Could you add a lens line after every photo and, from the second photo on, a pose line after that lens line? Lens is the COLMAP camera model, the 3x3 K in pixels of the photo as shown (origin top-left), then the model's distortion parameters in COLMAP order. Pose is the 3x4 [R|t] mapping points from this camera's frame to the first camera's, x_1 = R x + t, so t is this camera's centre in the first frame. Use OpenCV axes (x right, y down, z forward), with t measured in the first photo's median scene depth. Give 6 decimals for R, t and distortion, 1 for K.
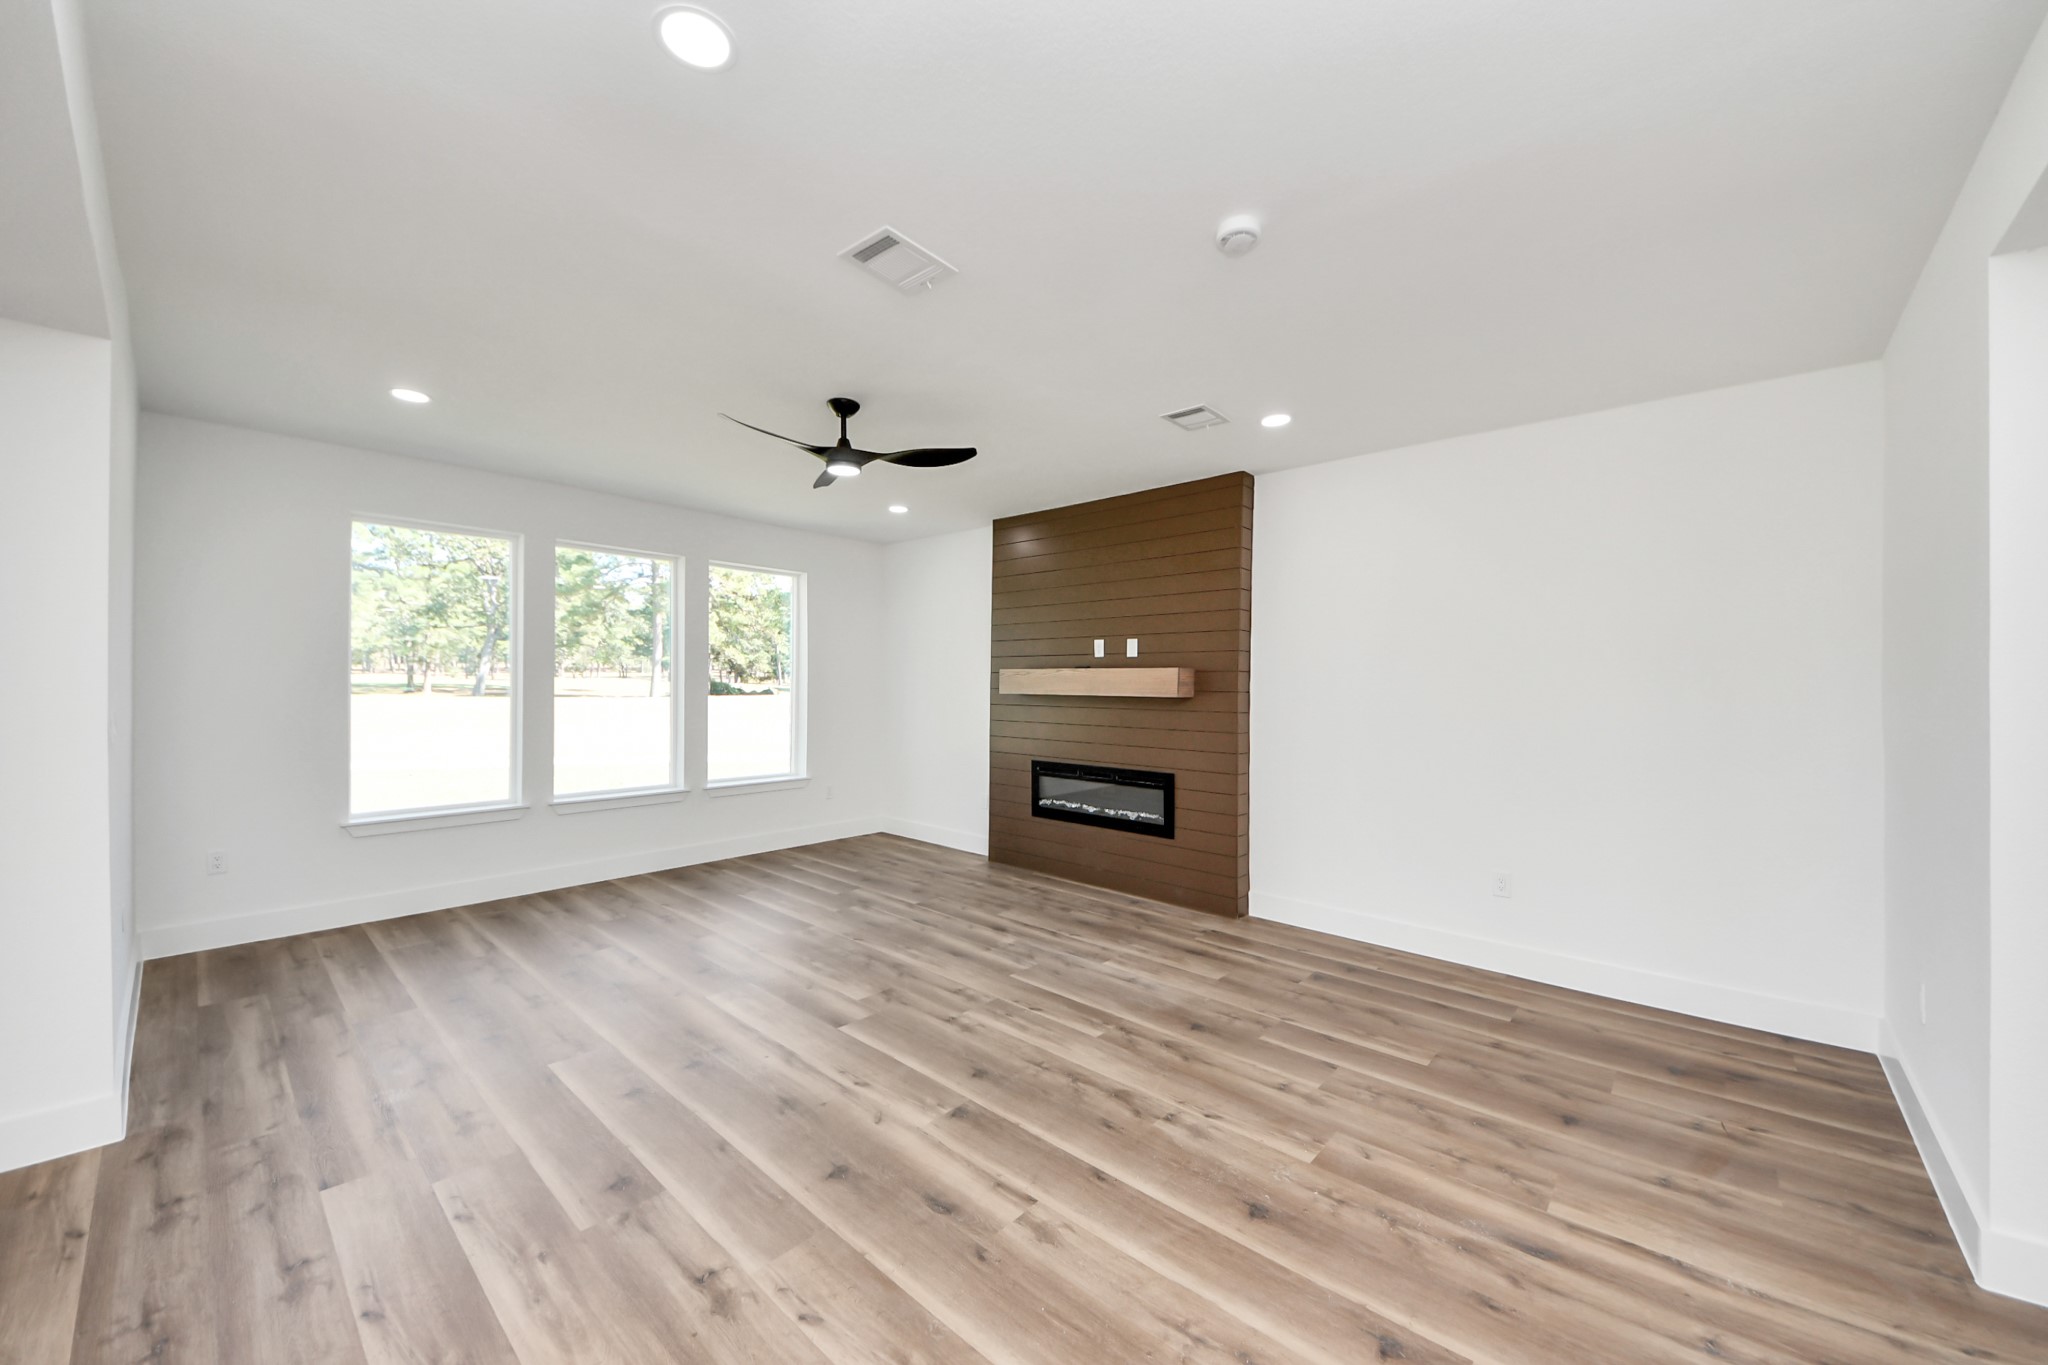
lens RADIAL K [[743.3, 0, 995.8], [0, 743.3, 682.3], [0, 0, 1]] dist [0.038151, -0.021298]
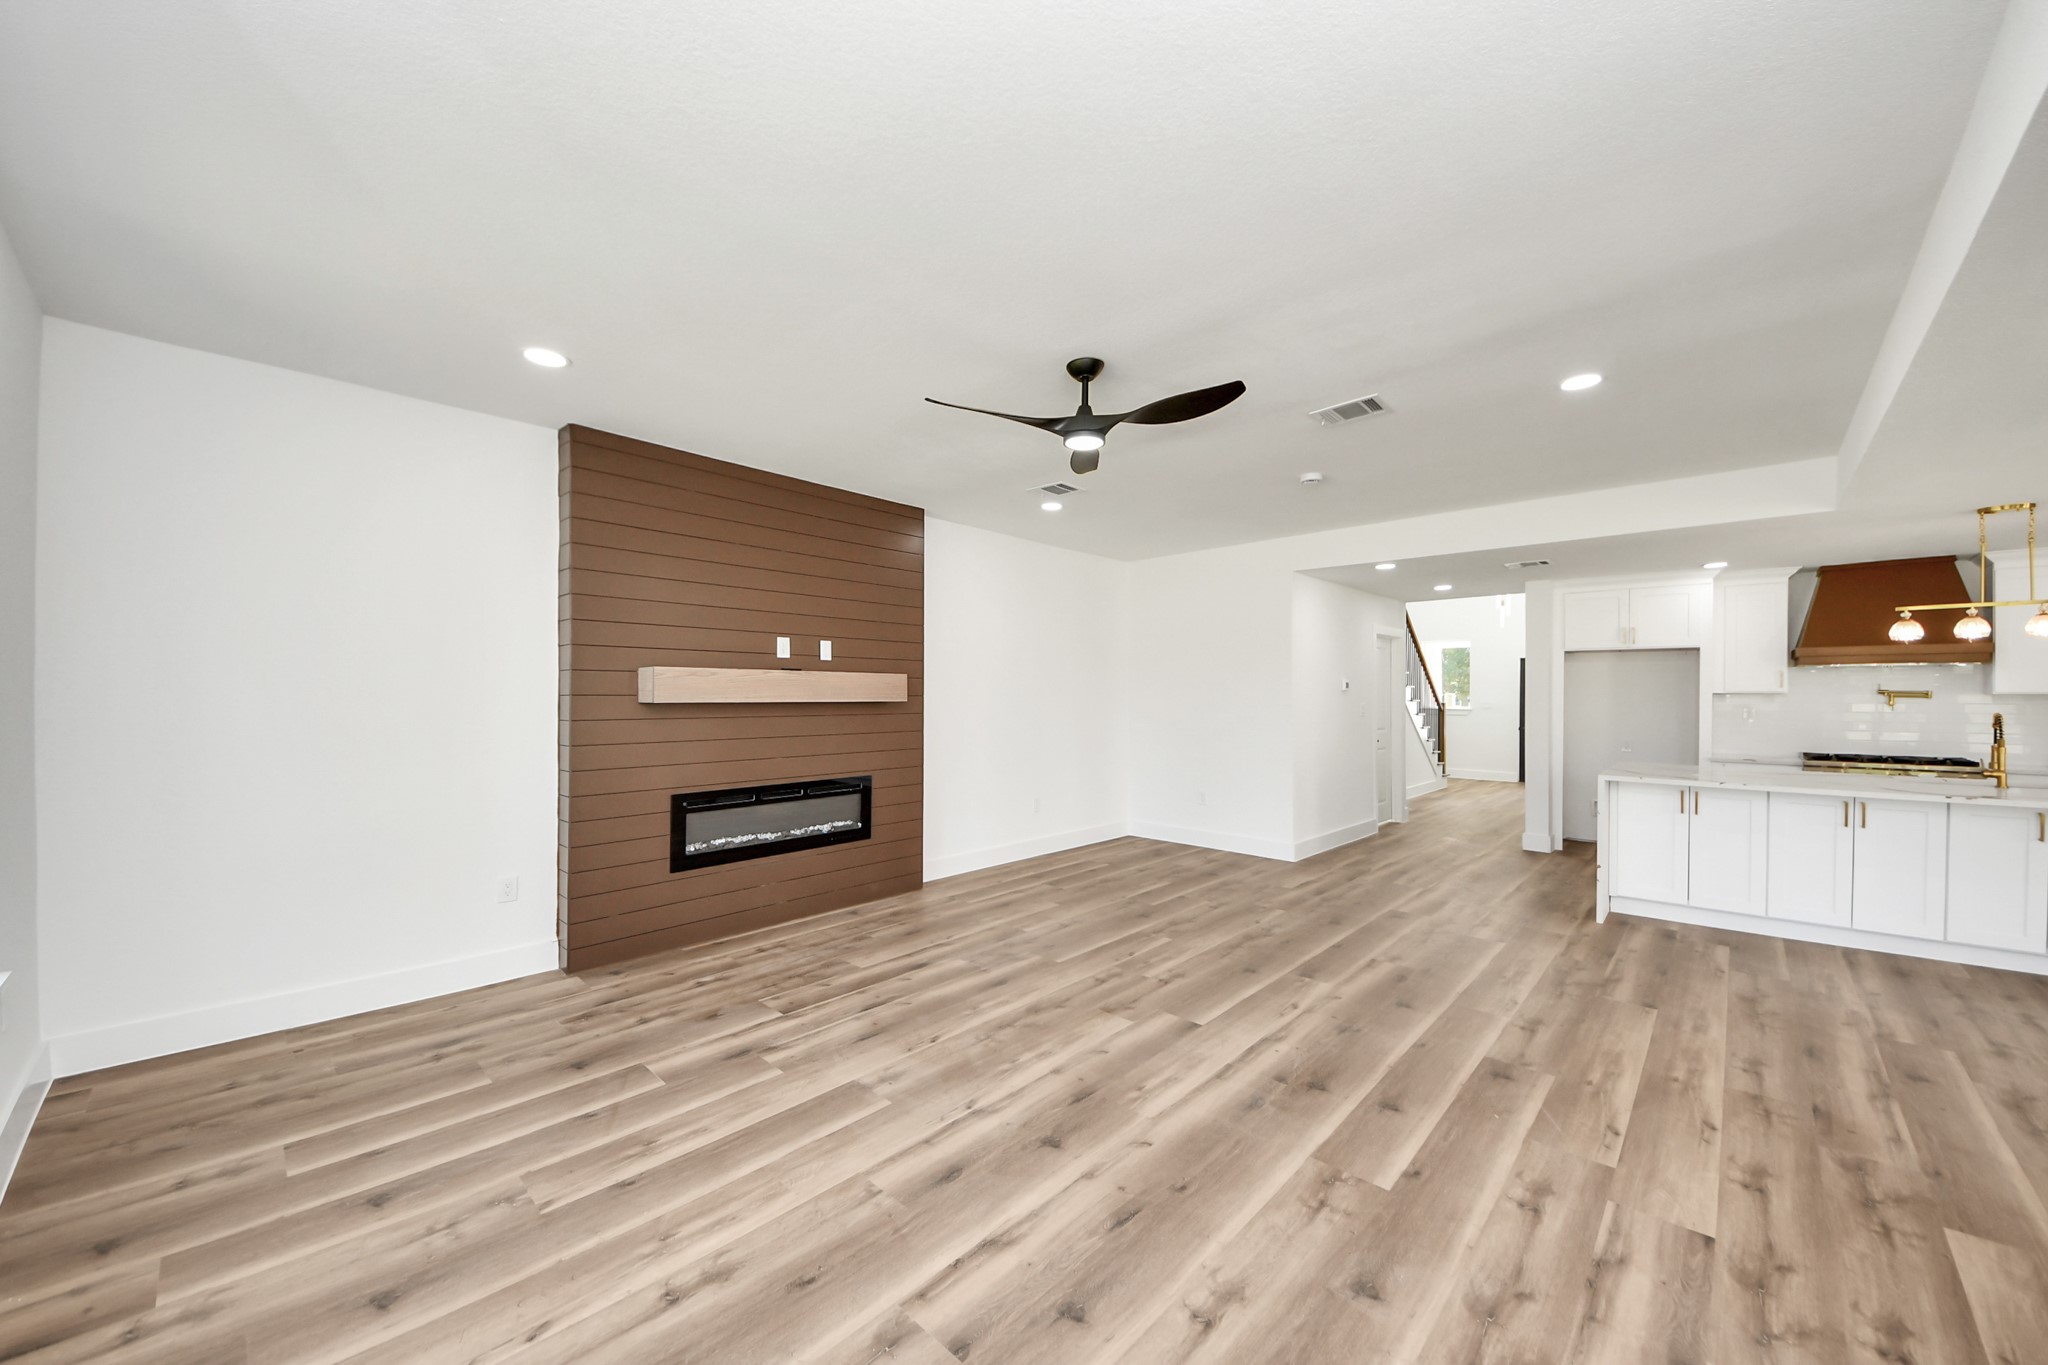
lens RADIAL K [[743.3, 0, 995.8], [0, 743.3, 682.3], [0, 0, 1]] dist [0.038151, -0.021298]
pose [[0.026851, 0.007808, 0.999609, -0.928655], [-0.005279, 0.999957, -0.007669, 0.000347], [-0.999626, -0.005071, 0.026891, 0.934370]]
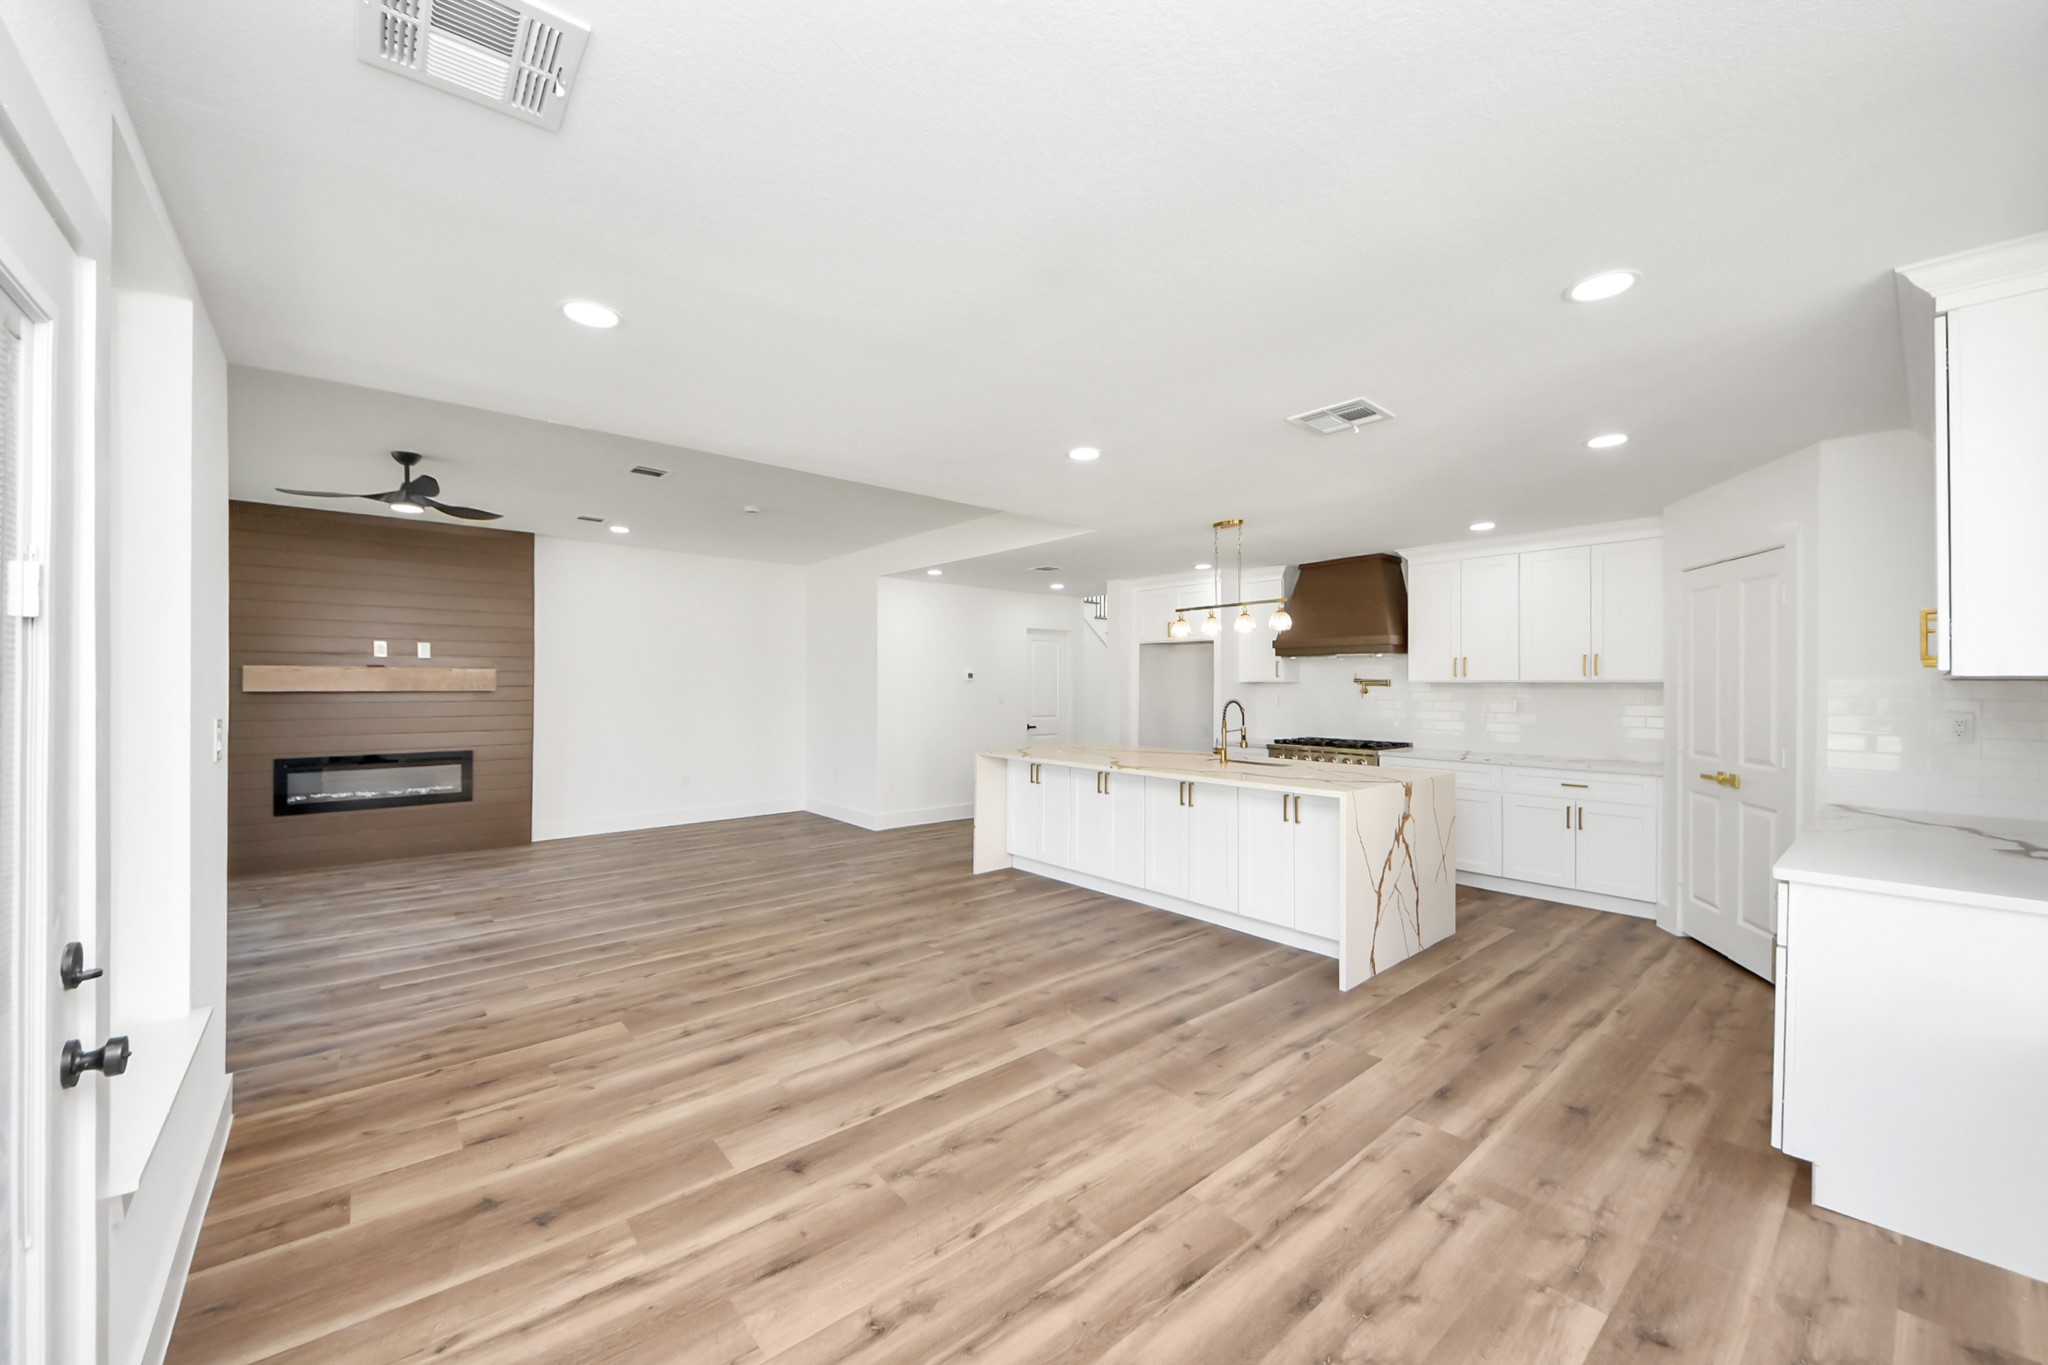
lens RADIAL K [[802.2, 0, 1005.2], [0, 802.2, 681.7], [0, 0, 1]] dist [0.008004, -0.025200]
pose [[0.143962, -0.000895, 0.989583, -1.171763], [-0.002426, 0.999996, 0.001257, 0.000296], [-0.989580, -0.002582, 0.143959, -0.133841]]
